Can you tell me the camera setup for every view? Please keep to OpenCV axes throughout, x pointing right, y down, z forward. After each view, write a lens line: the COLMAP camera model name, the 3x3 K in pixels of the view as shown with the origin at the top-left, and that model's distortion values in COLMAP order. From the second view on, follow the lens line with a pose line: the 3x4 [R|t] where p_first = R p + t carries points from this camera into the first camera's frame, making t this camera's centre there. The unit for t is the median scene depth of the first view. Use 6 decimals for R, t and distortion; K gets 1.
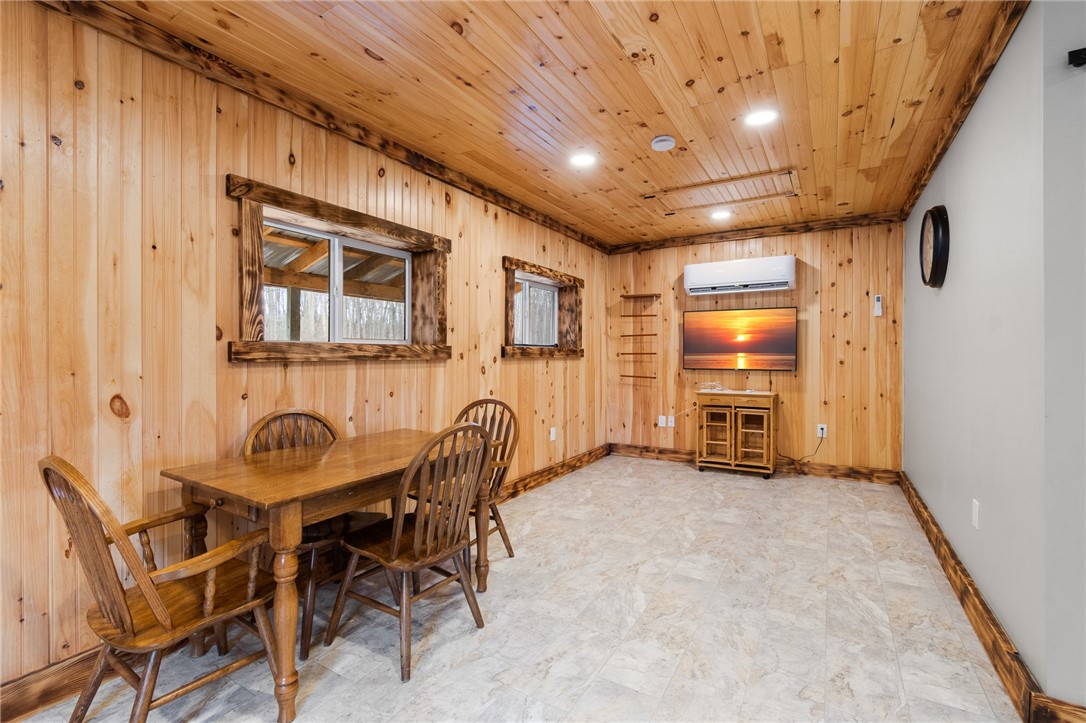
lens RADIAL K [[503.8, 0, 539.2], [0, 503.8, 358.2], [0, 0, 1]] dist [-0.002313, -0.000018]
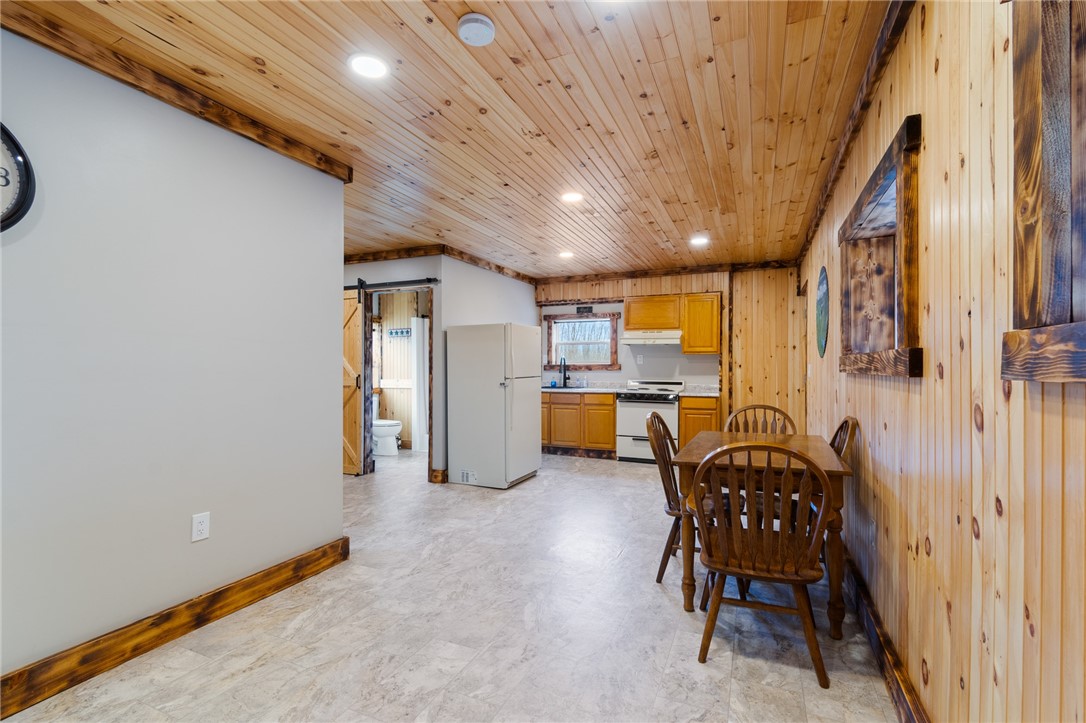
lens RADIAL K [[503.8, 0, 533.9], [0, 503.8, 369.9], [0, 0, 1]] dist [-0.002313, -0.000018]
pose [[-0.994358, 0.002510, -0.106045, 0.292761], [0.001033, 0.999902, 0.013979, -0.018452], [0.106070, 0.013790, -0.994263, 1.977293]]
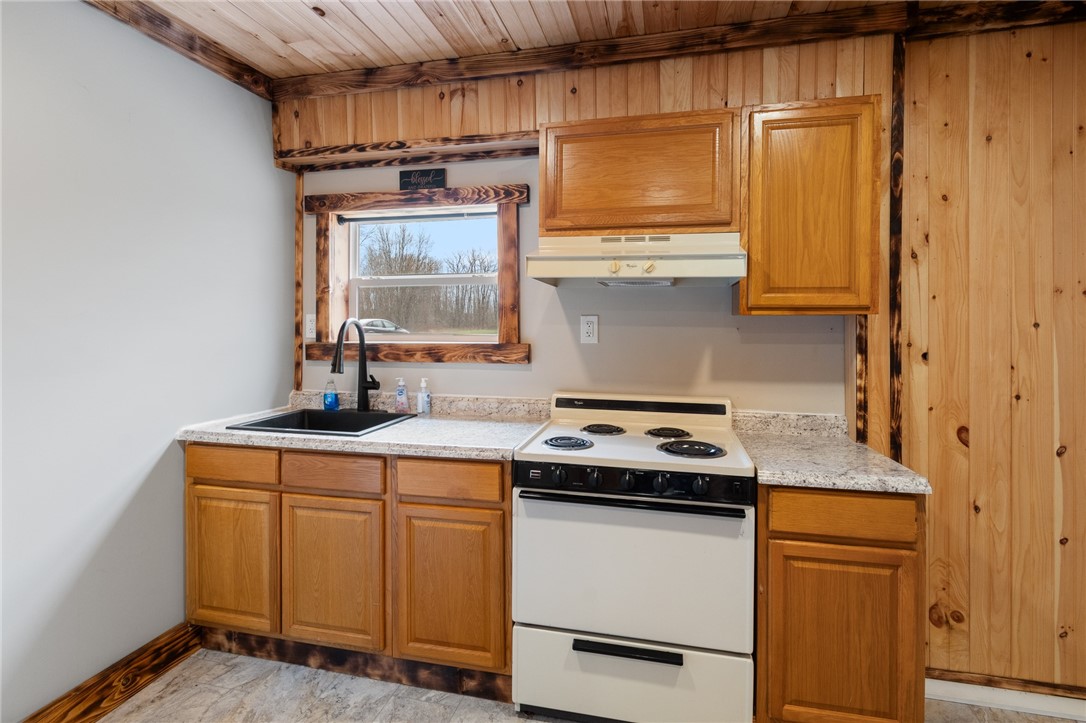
lens RADIAL K [[503.8, 0, 549.9], [0, 503.8, 321.2], [0, 0, 1]] dist [-0.002313, -0.000018]
pose [[-0.953117, -0.002440, -0.302592, -0.079844], [-0.002775, 0.999996, 0.000677, -0.042611], [0.302589, 0.001485, -0.953120, 0.686449]]
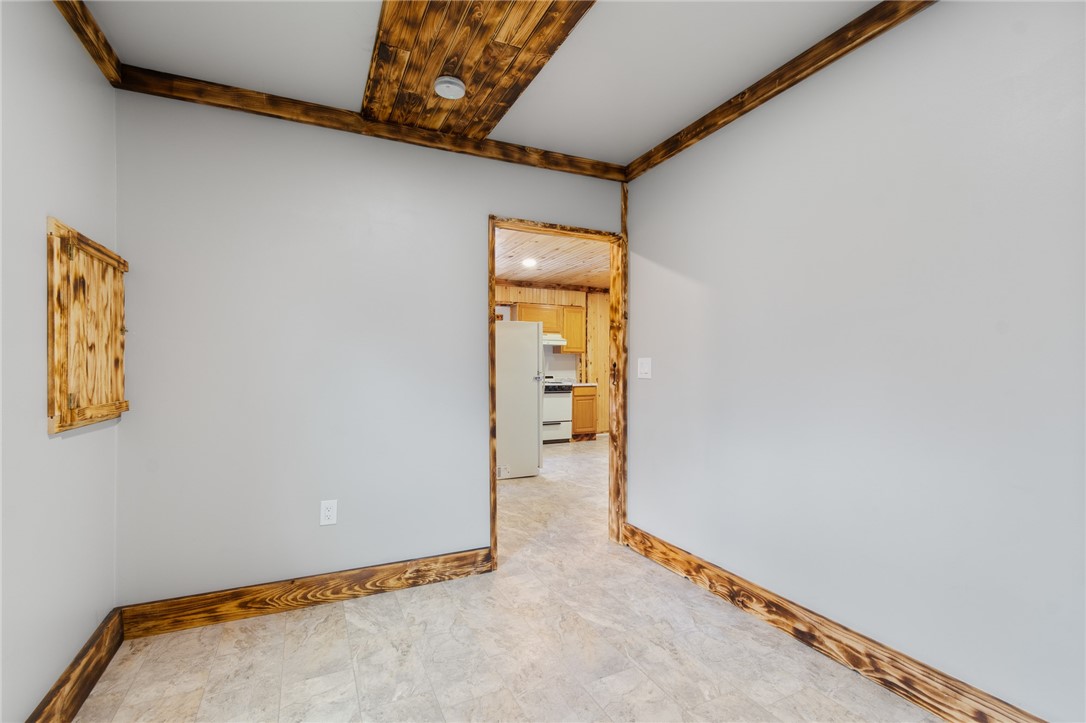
lens RADIAL K [[503.8, 0, 541.8], [0, 503.8, 364.2], [0, 0, 1]] dist [-0.002313, -0.000018]
pose [[-0.533578, 0.000501, -0.845751, 1.517803], [0.002018, 0.999998, -0.000681, -0.000022], [0.845748, -0.002070, -0.533578, 1.375866]]
